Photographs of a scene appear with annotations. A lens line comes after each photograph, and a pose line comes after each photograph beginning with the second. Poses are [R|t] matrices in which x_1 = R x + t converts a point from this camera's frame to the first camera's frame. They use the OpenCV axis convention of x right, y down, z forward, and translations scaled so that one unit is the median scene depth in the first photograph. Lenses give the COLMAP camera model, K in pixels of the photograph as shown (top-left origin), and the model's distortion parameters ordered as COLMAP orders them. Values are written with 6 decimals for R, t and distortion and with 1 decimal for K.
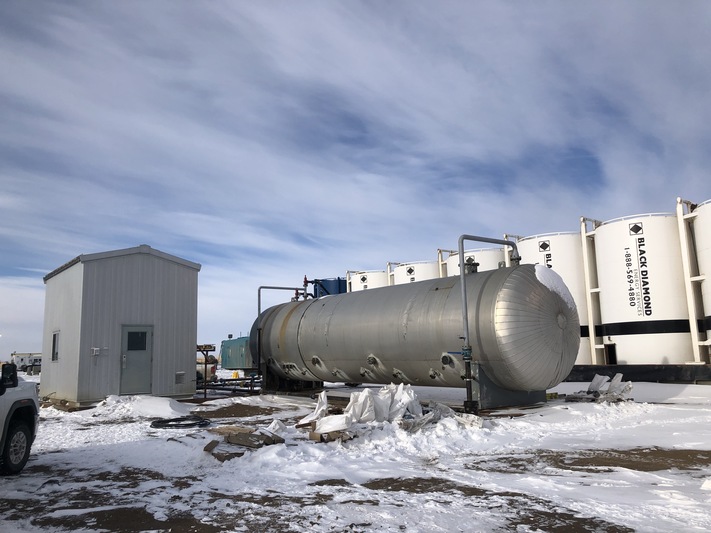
lens RADIAL K [[622.9, 0, 359.0], [0, 622.9, 265.3], [0, 0, 1]] dist [0.094560, -0.174054]
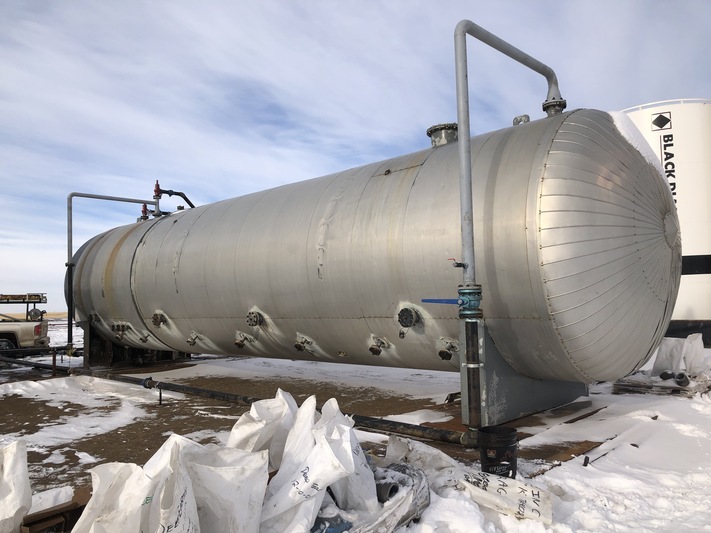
lens RADIAL K [[622.9, 0, 359.0], [0, 622.9, 265.3], [0, 0, 1]] dist [0.094560, -0.174054]
pose [[0.990152, 0.007711, 0.139785, 0.035951], [-0.017953, 0.997232, 0.072154, 0.075337], [-0.138842, -0.073953, 0.987549, 0.517997]]
